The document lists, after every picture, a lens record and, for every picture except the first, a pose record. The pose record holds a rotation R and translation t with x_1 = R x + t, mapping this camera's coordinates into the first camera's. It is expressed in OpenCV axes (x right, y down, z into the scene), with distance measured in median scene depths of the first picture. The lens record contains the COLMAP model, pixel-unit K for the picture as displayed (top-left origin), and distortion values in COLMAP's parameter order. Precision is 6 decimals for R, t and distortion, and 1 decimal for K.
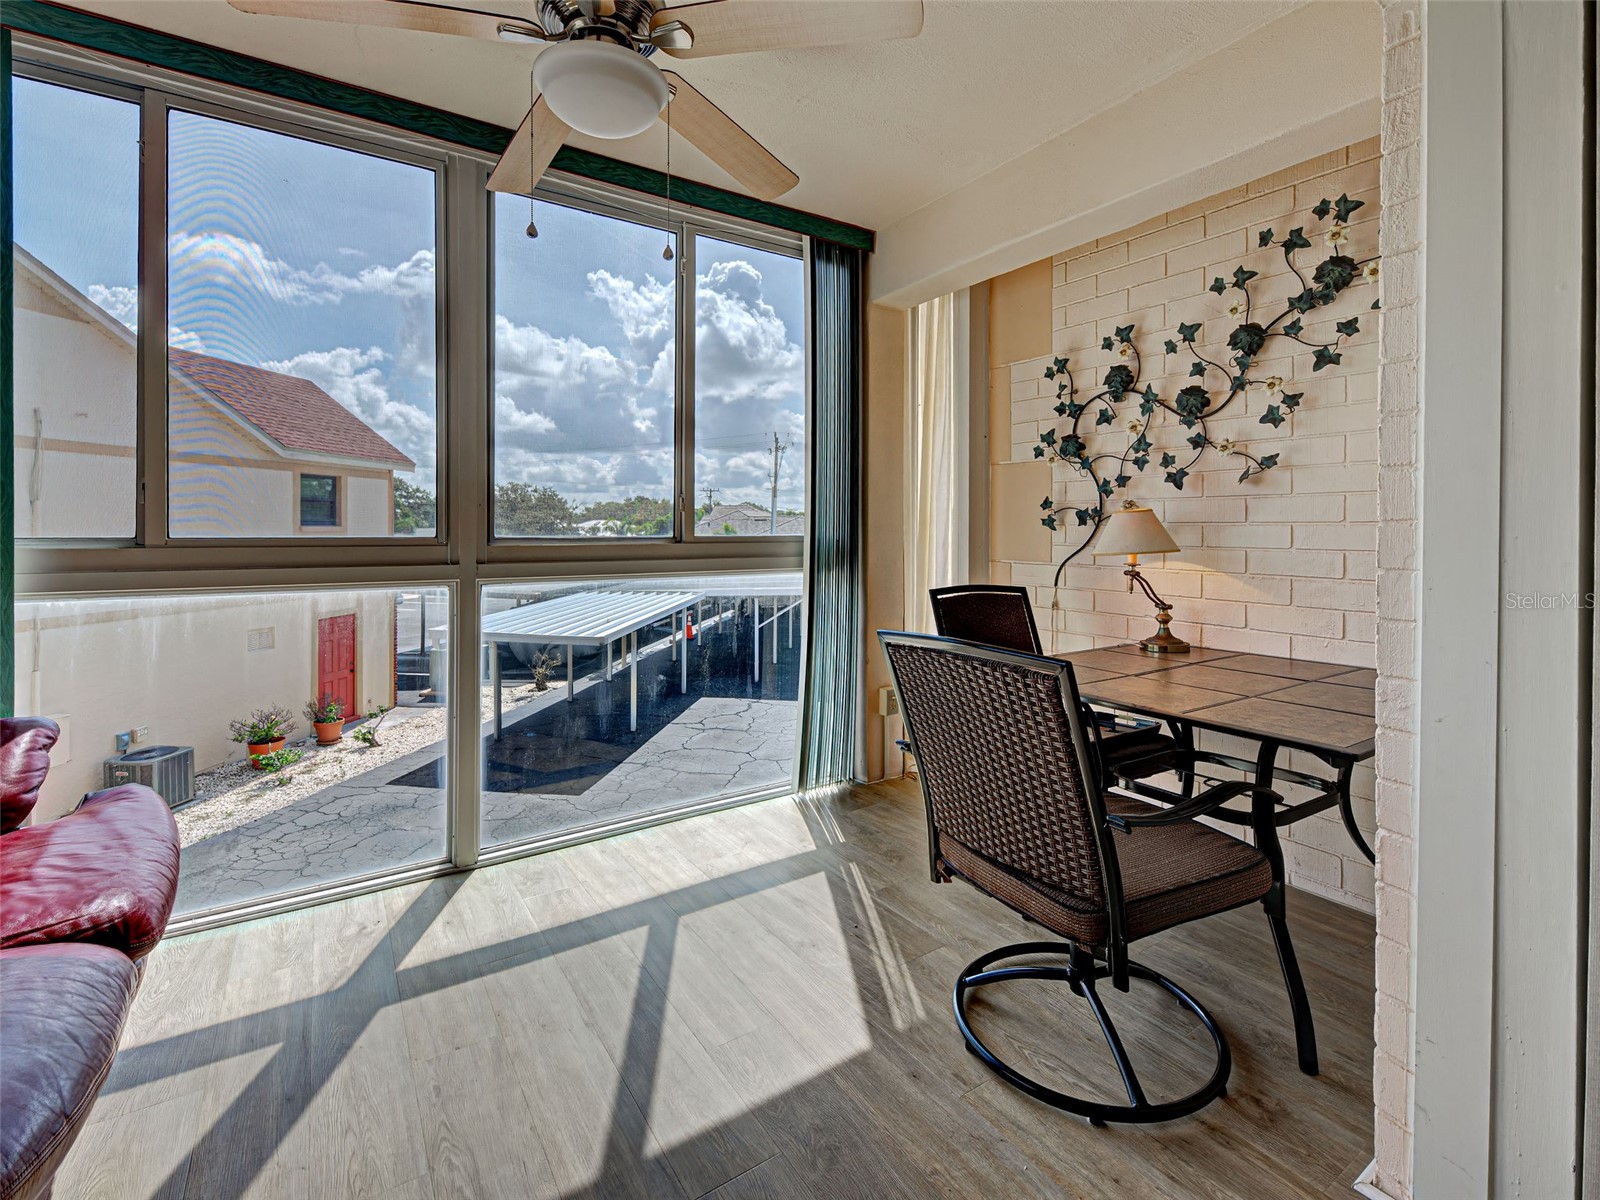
lens RADIAL K [[732.1, 0, 801.0], [0, 732.1, 624.0], [0, 0, 1]] dist [0.010016, -0.003245]
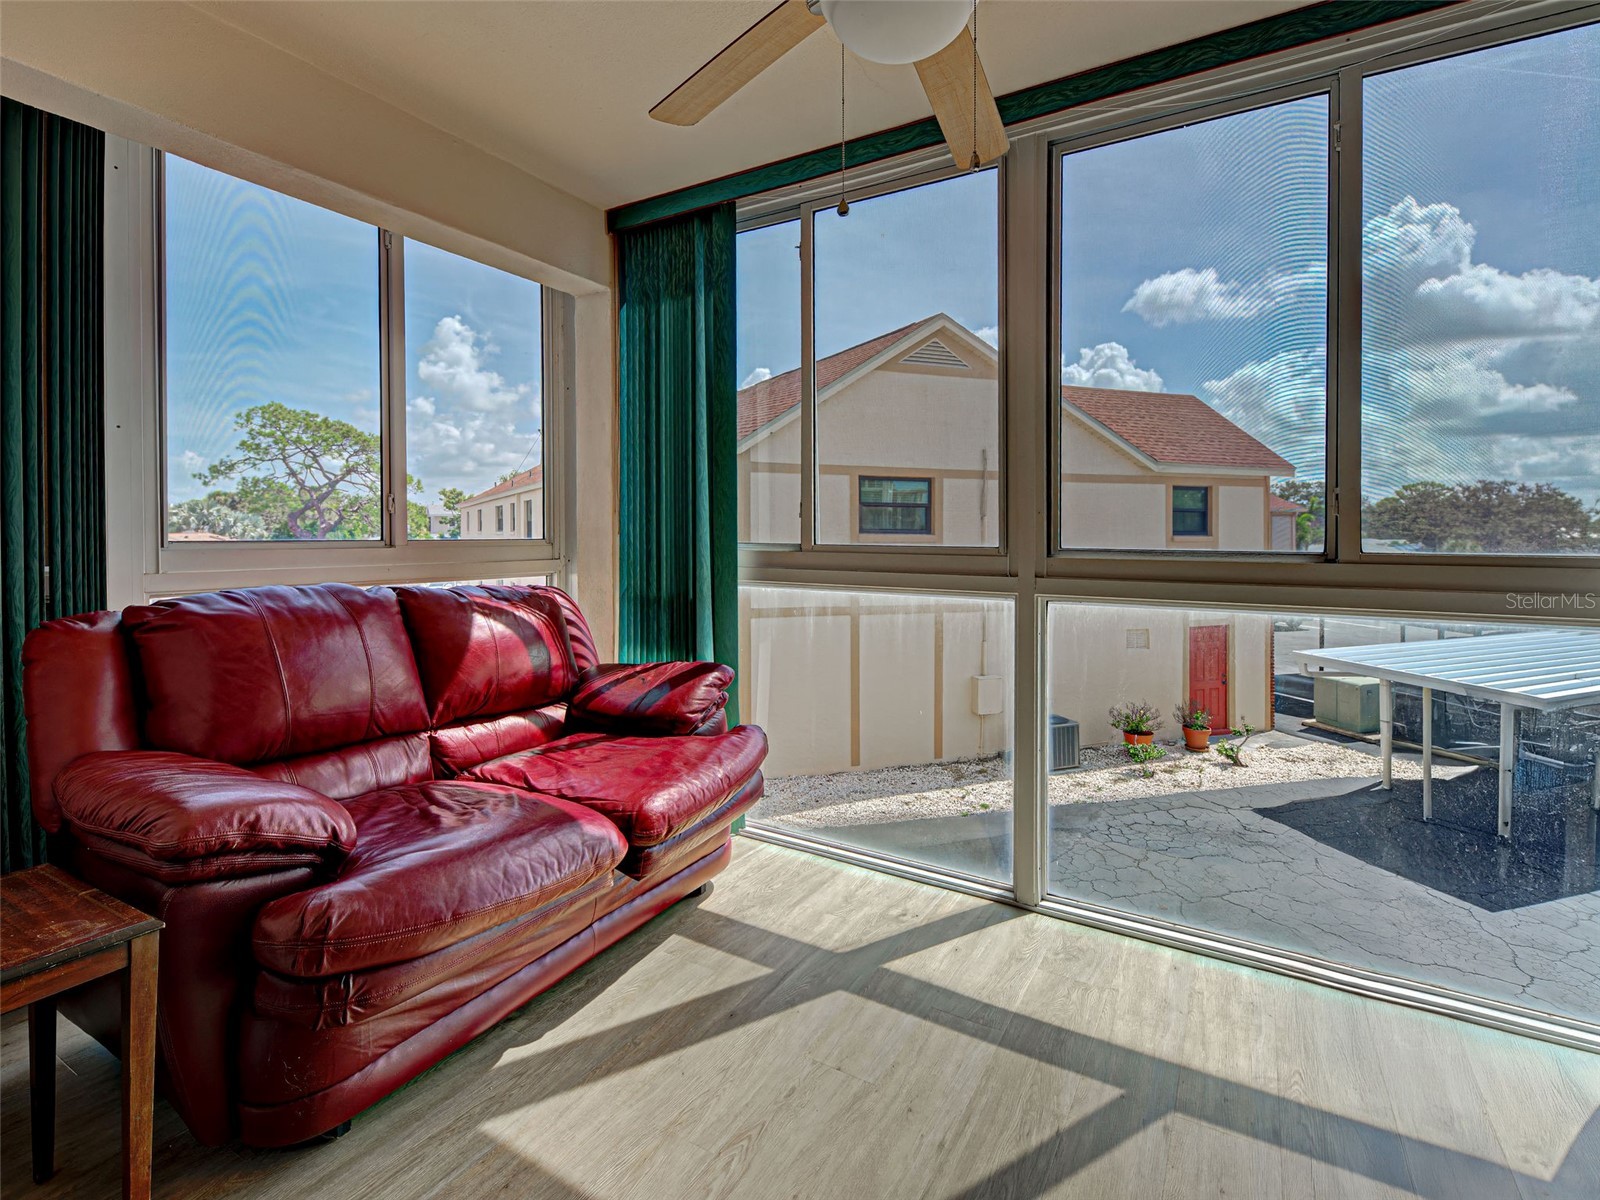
lens RADIAL K [[753.1, 0, 800.0], [0, 753.1, 600.0], [0, 0, 1]] dist [0.008052, -0.000190]
pose [[0.445479, 0.079347, -0.891769, 0.235945], [-0.122018, 0.992152, 0.027325, -0.040198], [0.886938, 0.096639, 0.451665, 0.294818]]
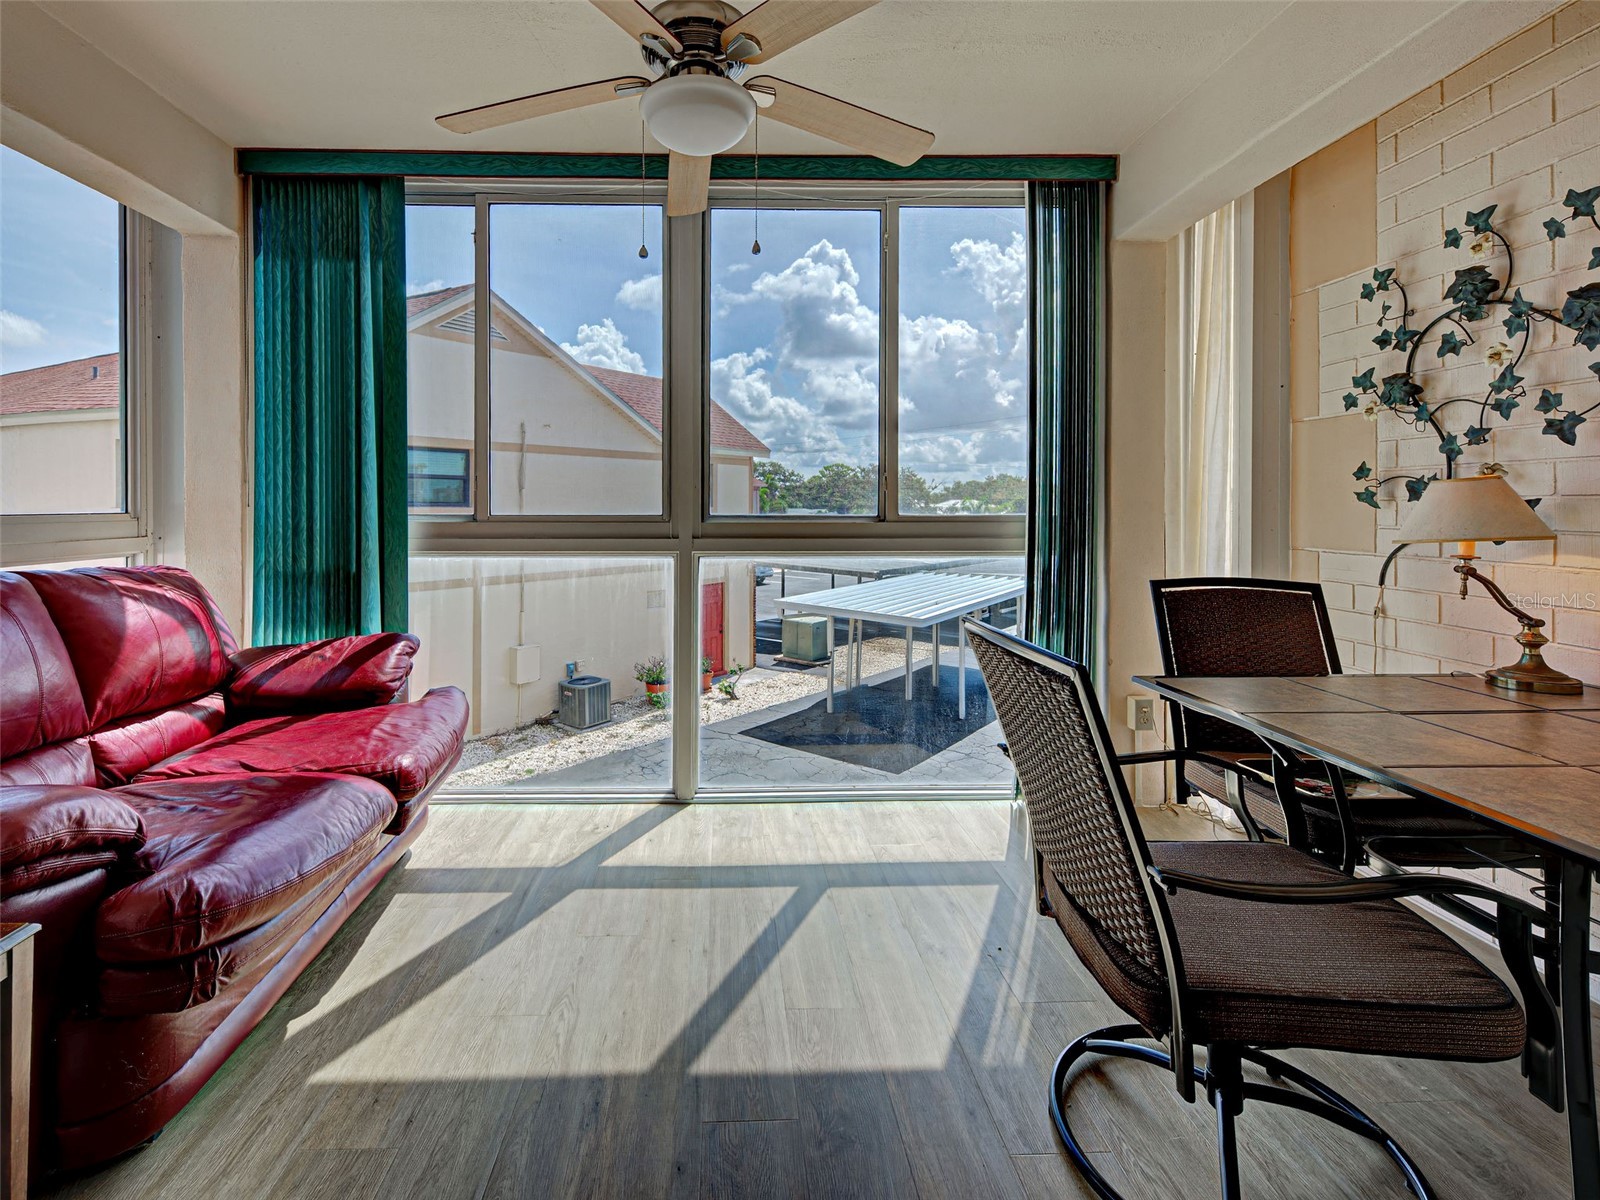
lens RADIAL K [[747.2, 0, 731.1], [0, 747.2, 613.1], [0, 0, 1]] dist [0.006619, -0.001191]
pose [[0.846633, 0.072057, -0.527276, 0.212412], [-0.067150, 0.997336, 0.028474, -0.002218], [0.527924, 0.011300, 0.849217, 0.034274]]
